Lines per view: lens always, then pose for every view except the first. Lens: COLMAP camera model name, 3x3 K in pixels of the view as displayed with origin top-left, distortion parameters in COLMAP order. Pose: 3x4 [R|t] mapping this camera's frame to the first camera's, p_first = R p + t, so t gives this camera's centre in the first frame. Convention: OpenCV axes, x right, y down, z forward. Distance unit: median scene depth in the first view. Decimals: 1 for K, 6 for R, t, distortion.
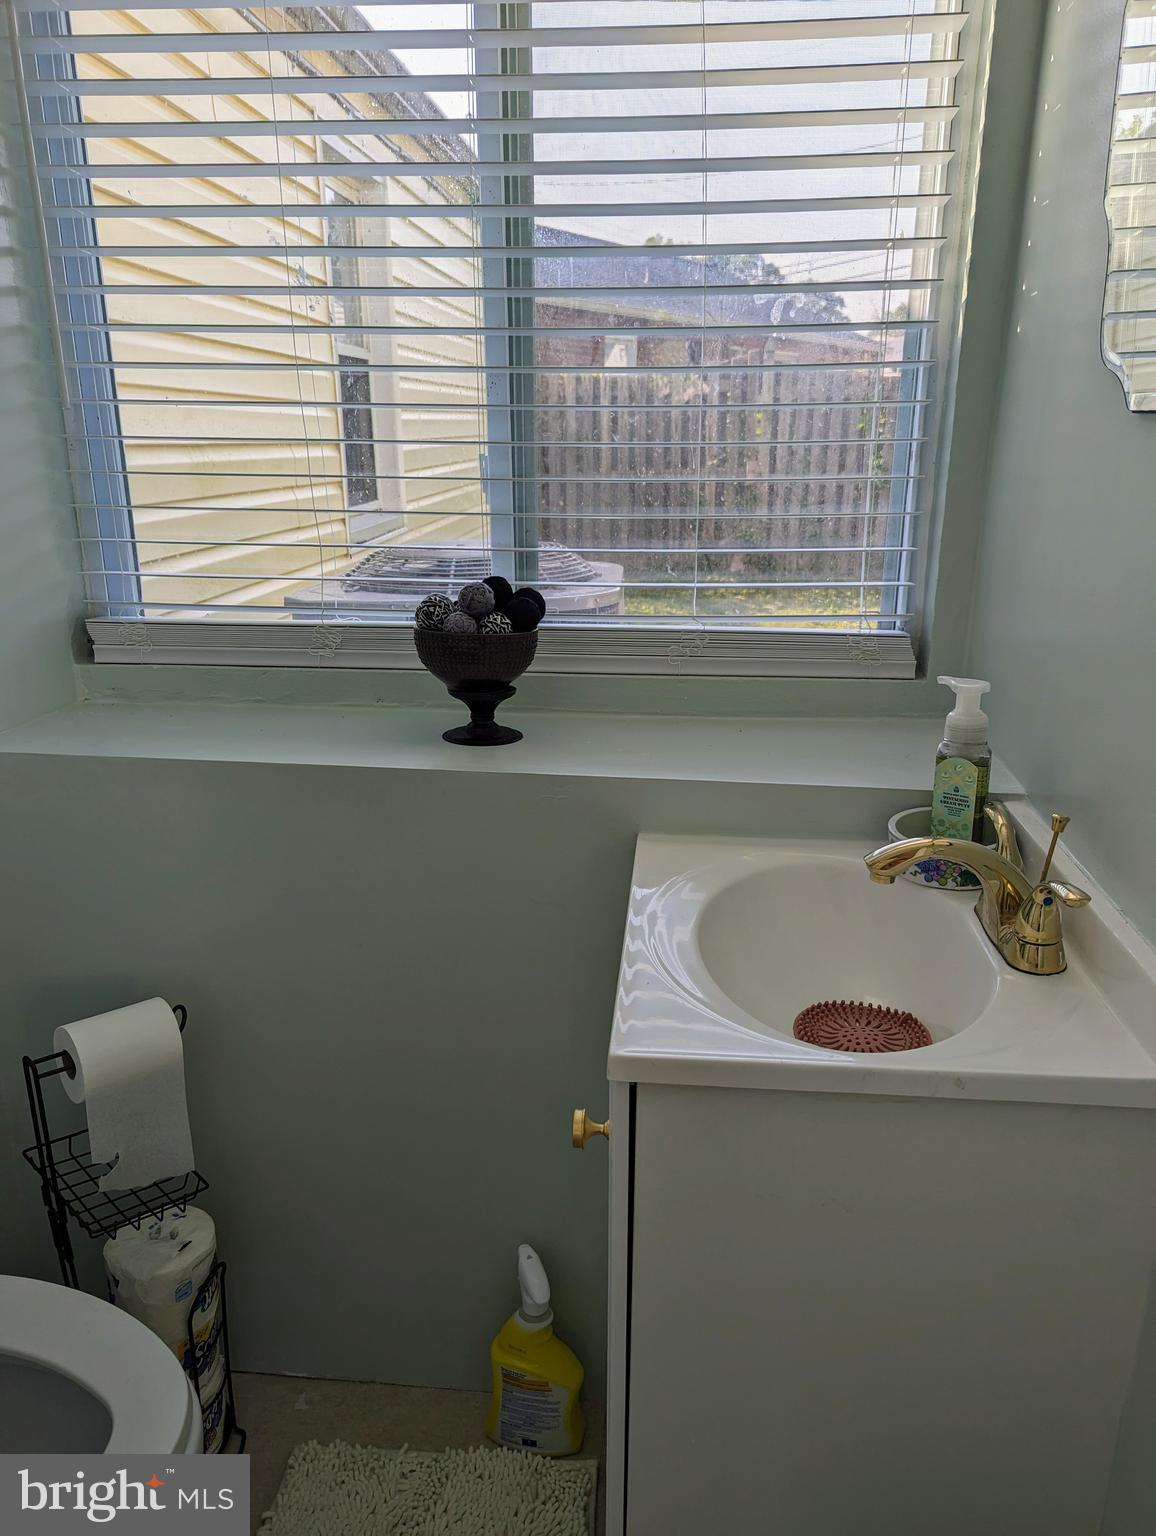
lens RADIAL K [[1088.0, 0, 588.2], [0, 1088.0, 774.5], [0, 0, 1]] dist [0.062500, -0.064879]
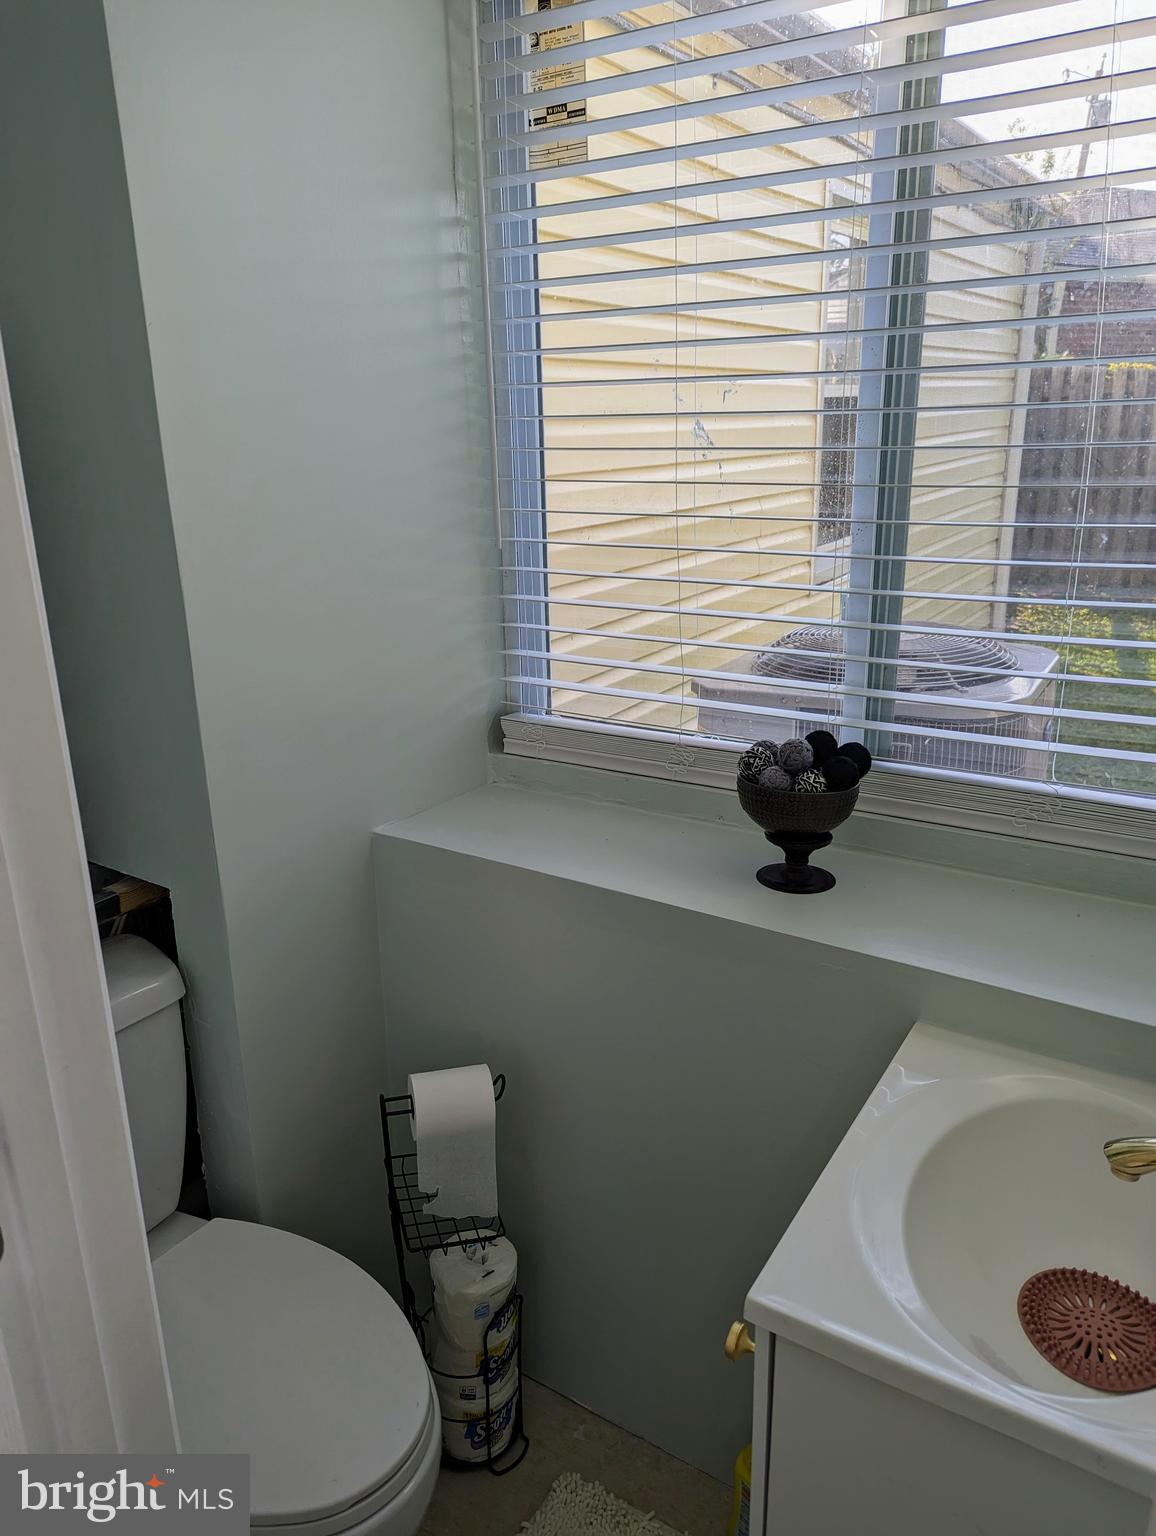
lens RADIAL K [[1074.4, 0, 578.0], [0, 1074.4, 768.0], [0, 0, 1]] dist [0.069651, -0.063882]
pose [[0.888074, 0.116939, -0.444579, 0.171996], [-0.111190, 0.993030, 0.039090, -0.165381], [0.446051, 0.014718, 0.894886, -0.013839]]
